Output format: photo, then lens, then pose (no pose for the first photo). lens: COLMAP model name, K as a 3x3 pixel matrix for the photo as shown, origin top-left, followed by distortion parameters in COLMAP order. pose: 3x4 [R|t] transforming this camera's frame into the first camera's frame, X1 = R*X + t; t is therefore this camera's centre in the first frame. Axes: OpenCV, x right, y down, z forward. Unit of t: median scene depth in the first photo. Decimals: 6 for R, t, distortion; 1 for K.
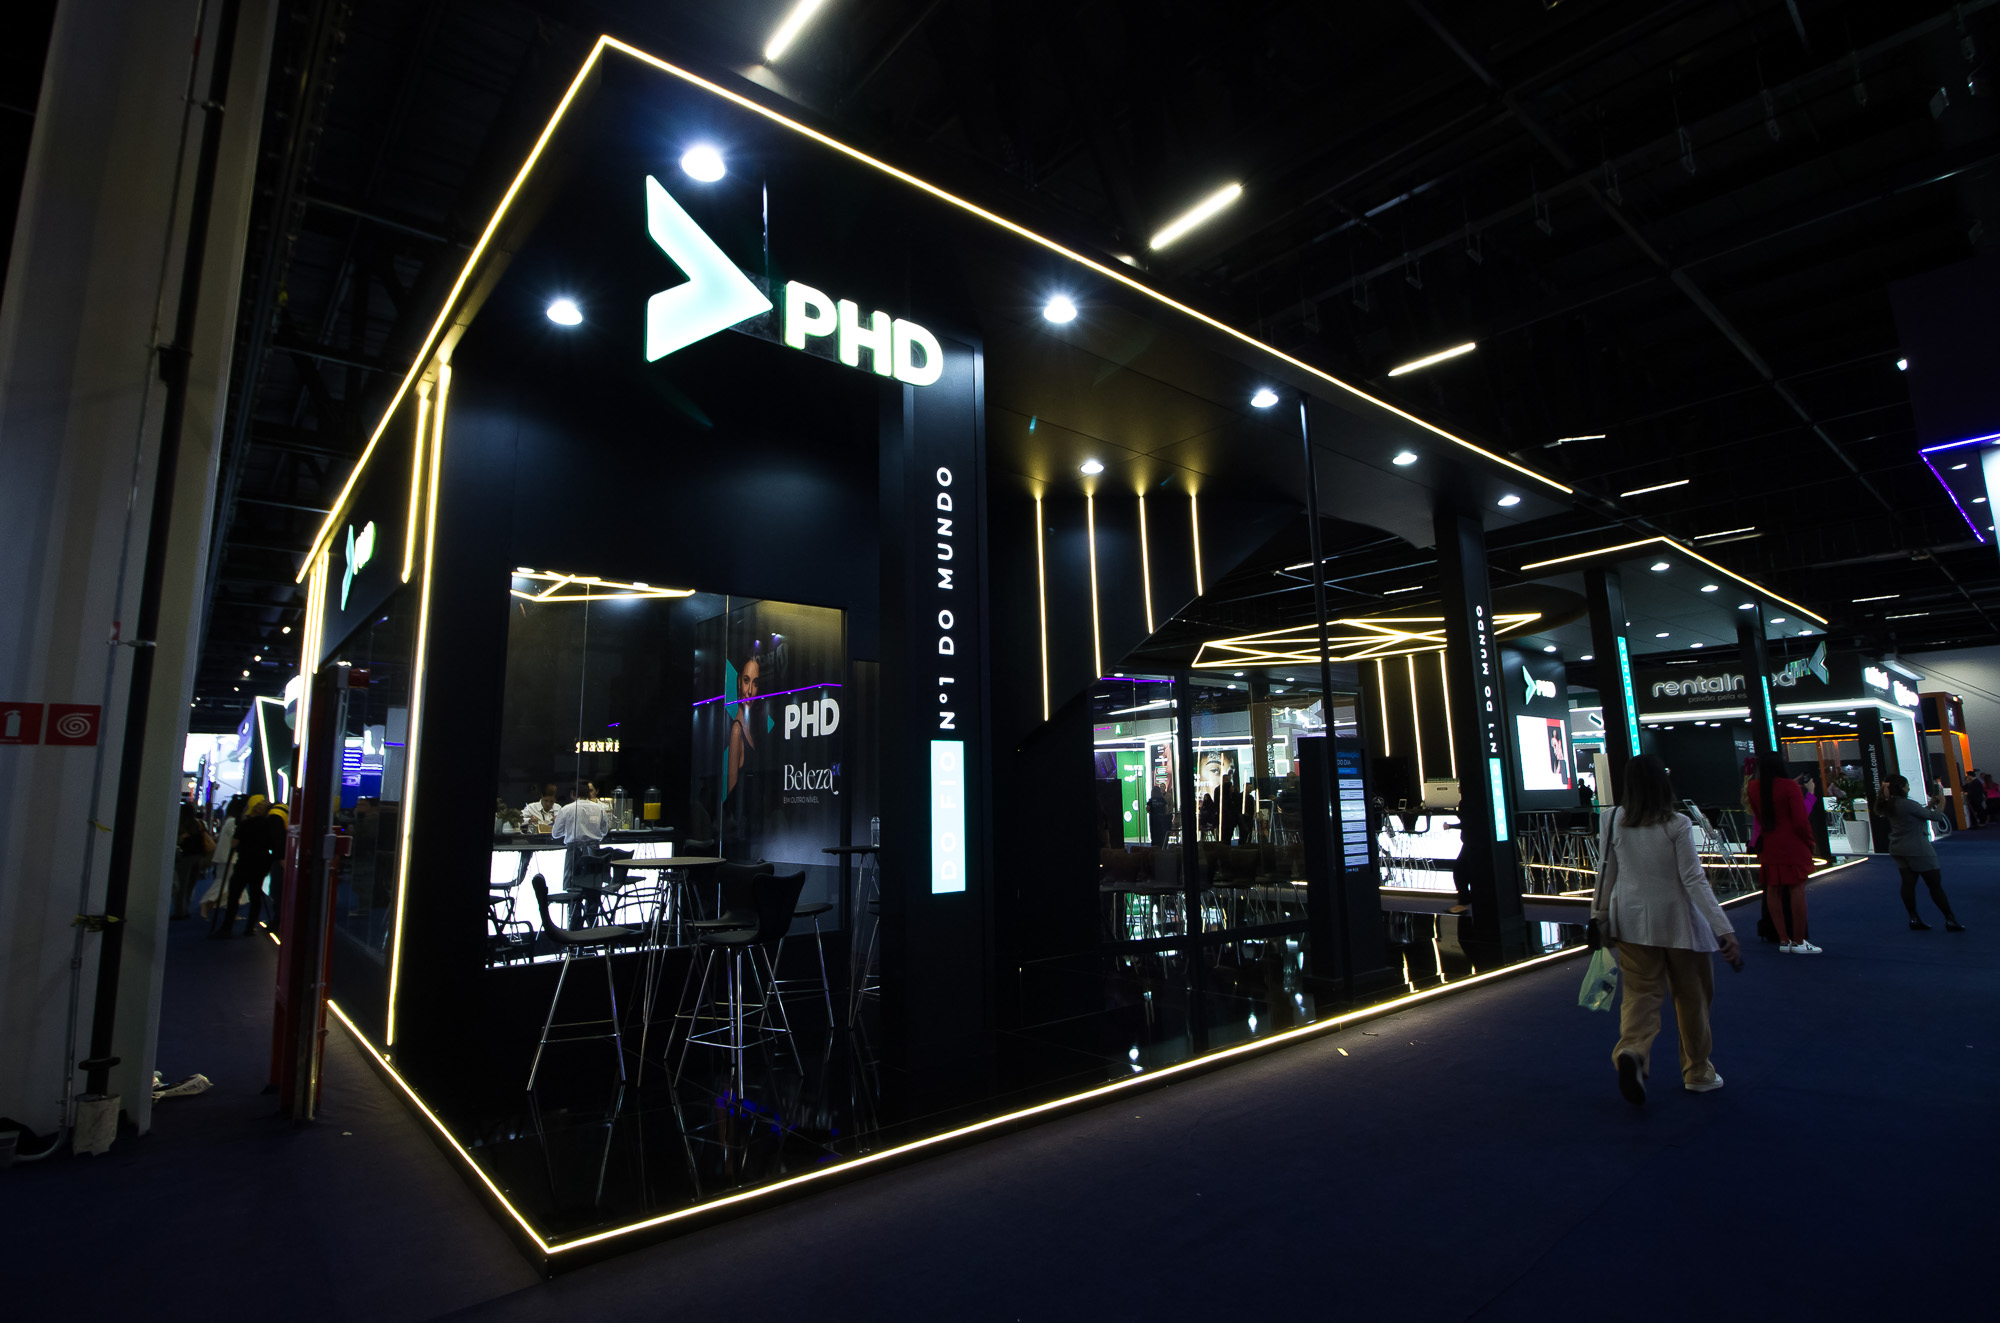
lens RADIAL K [[985.2, 0, 967.5], [0, 985.2, 654.9], [0, 0, 1]] dist [-0.022248, -0.002471]
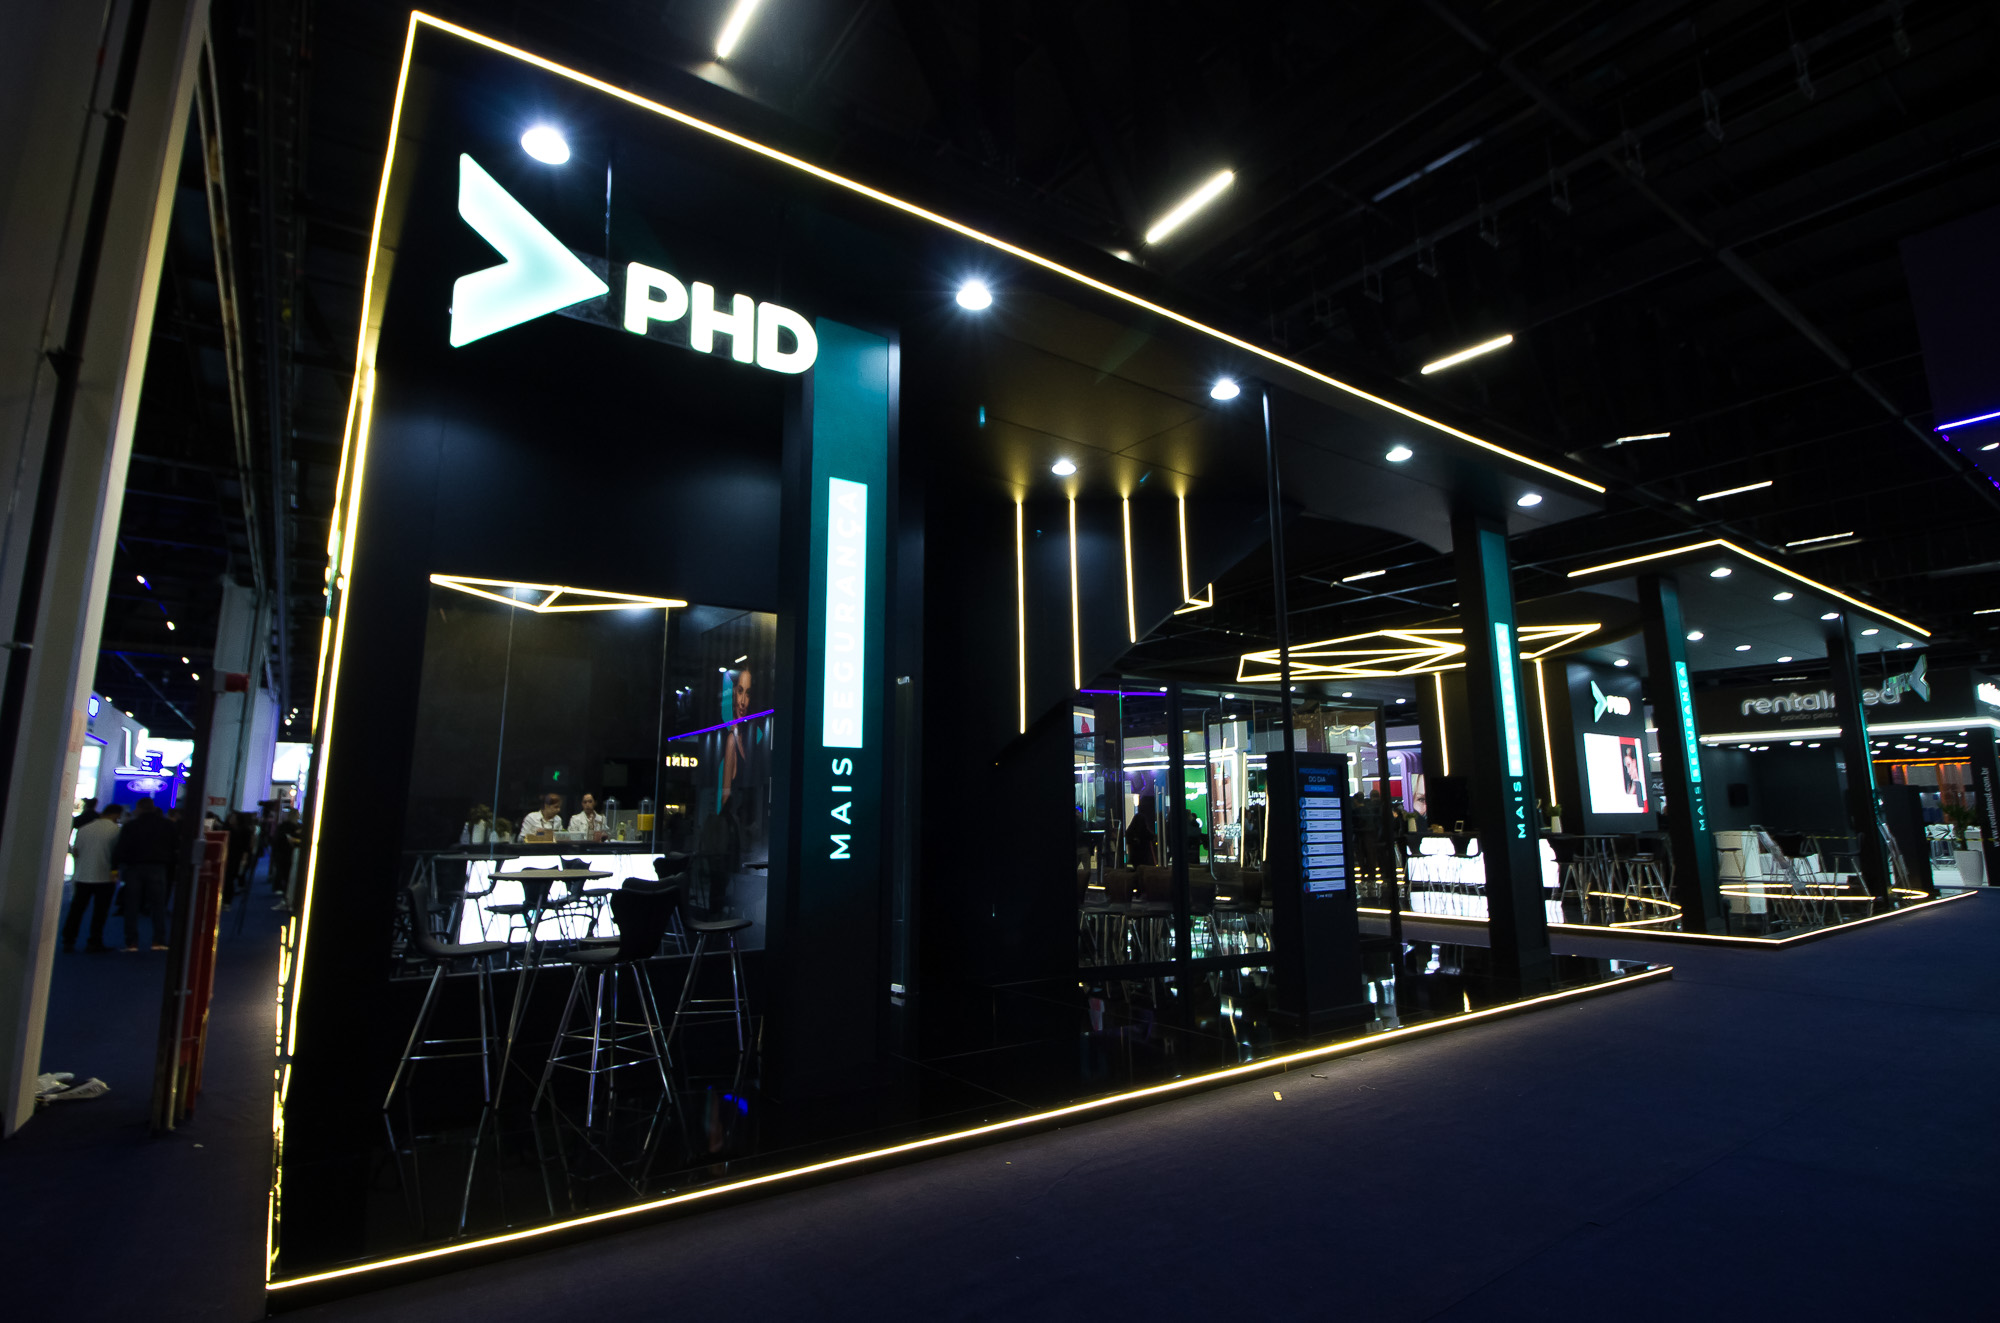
lens RADIAL K [[985.2, 0, 984.5], [0, 985.2, 659.2], [0, 0, 1]] dist [-0.022248, -0.002471]
pose [[0.997418, 0.001093, -0.071805, 0.111779], [-0.001980, 0.999923, -0.012283, 0.006533], [0.071786, 0.012393, 0.997343, 0.040998]]
